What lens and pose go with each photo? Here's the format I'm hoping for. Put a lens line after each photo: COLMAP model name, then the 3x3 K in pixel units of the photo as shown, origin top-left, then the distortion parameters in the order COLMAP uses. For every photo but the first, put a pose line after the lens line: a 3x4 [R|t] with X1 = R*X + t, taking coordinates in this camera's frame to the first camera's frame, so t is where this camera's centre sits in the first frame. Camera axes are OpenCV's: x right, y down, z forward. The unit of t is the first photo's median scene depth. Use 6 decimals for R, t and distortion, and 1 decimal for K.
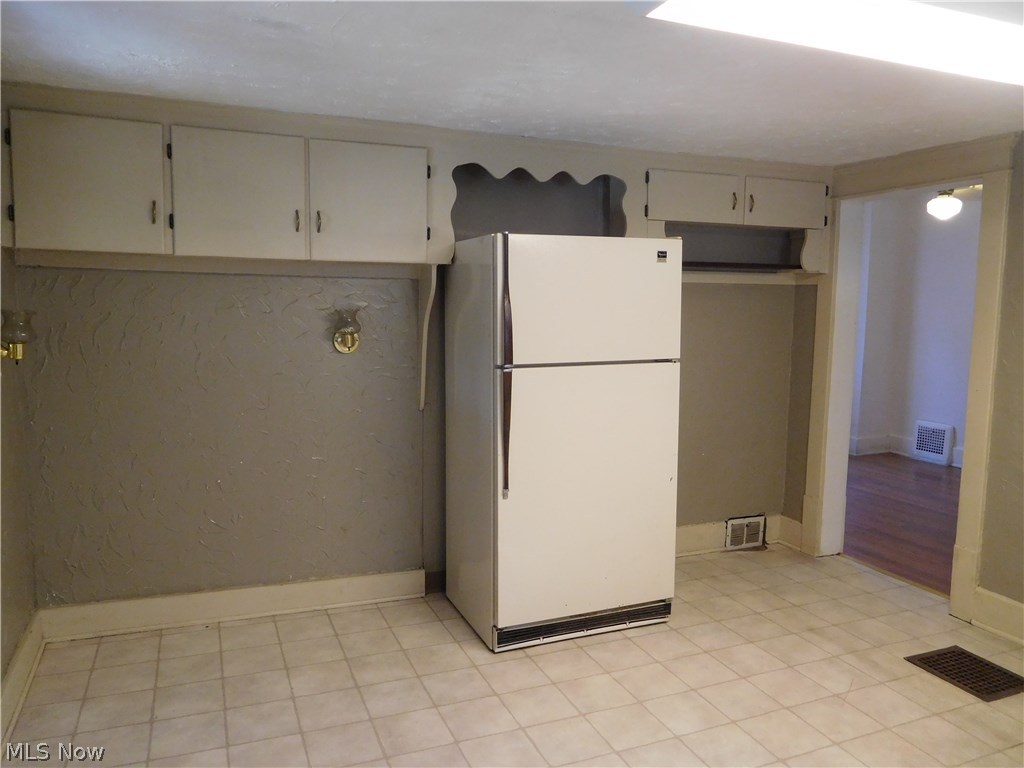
lens RADIAL K [[759.3, 0, 512.0], [0, 759.3, 384.0], [0, 0, 1]] dist [-0.048884, 0.039085]
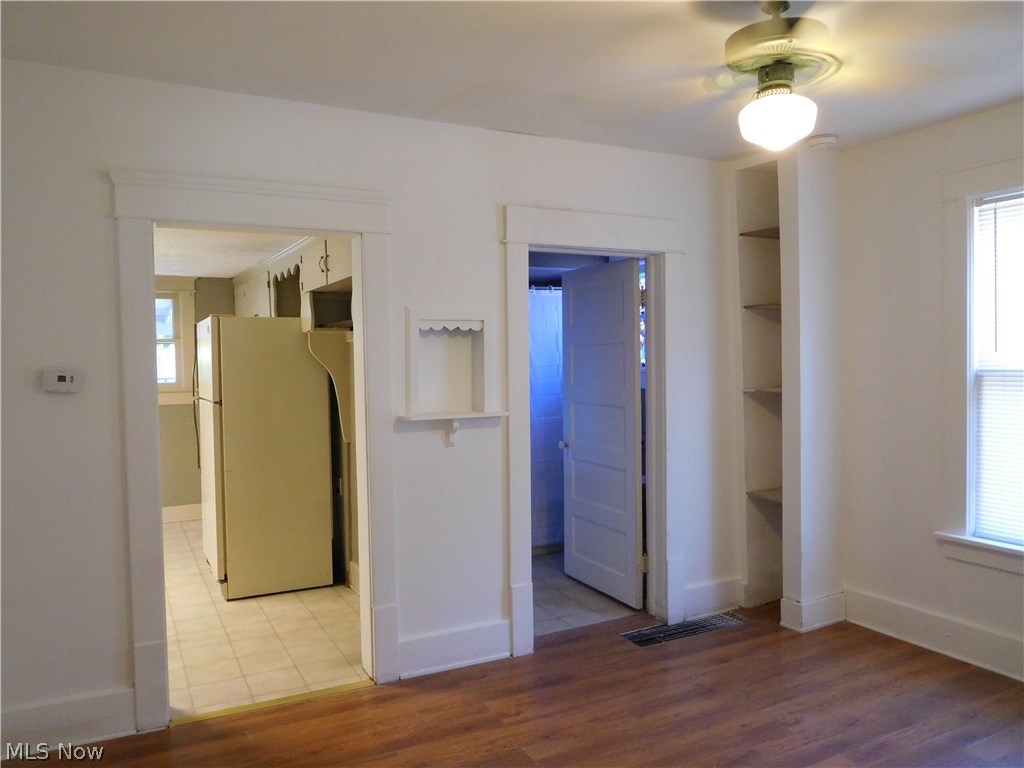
lens RADIAL K [[759.3, 0, 512.0], [0, 759.3, 384.0], [0, 0, 1]] dist [-0.048884, 0.039085]
pose [[0.085519, 0.022968, -0.996072, 1.545329], [-0.091222, 0.995716, 0.015127, -0.133230], [0.992152, 0.089570, 0.087248, 1.329592]]
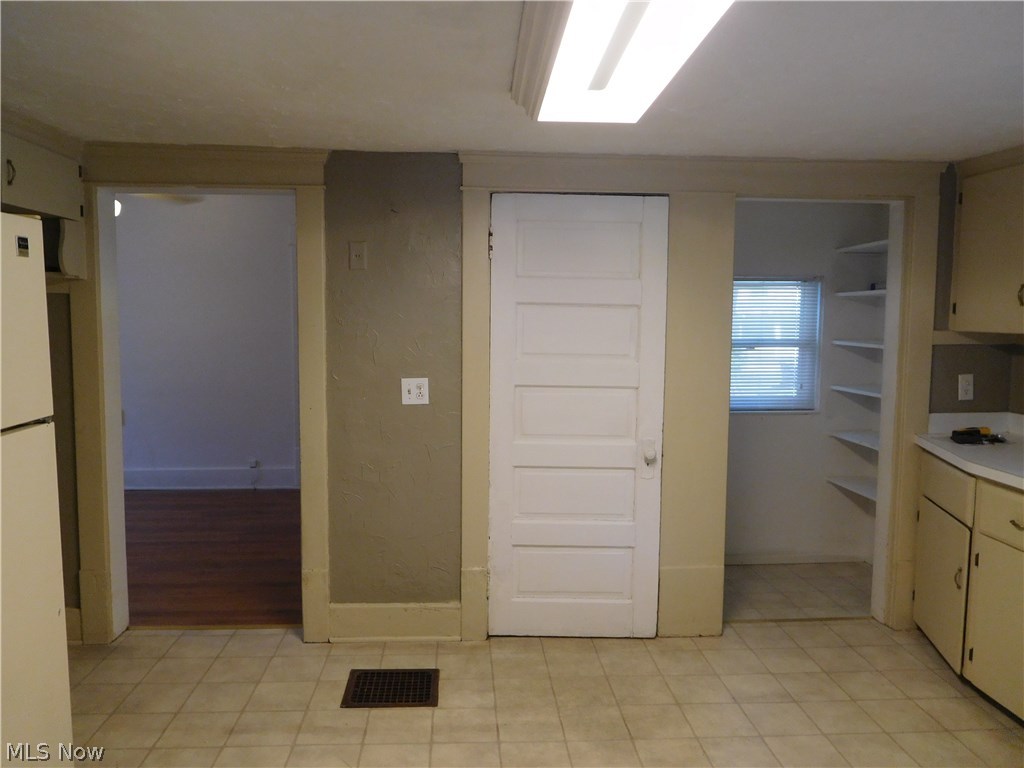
lens RADIAL K [[759.3, 0, 512.0], [0, 759.3, 384.0], [0, 0, 1]] dist [-0.048884, 0.039085]
pose [[0.315236, -0.090627, 0.944676, -0.217064], [0.095012, 0.993442, 0.063600, -0.058317], [-0.944245, 0.069706, 0.321779, 0.423910]]
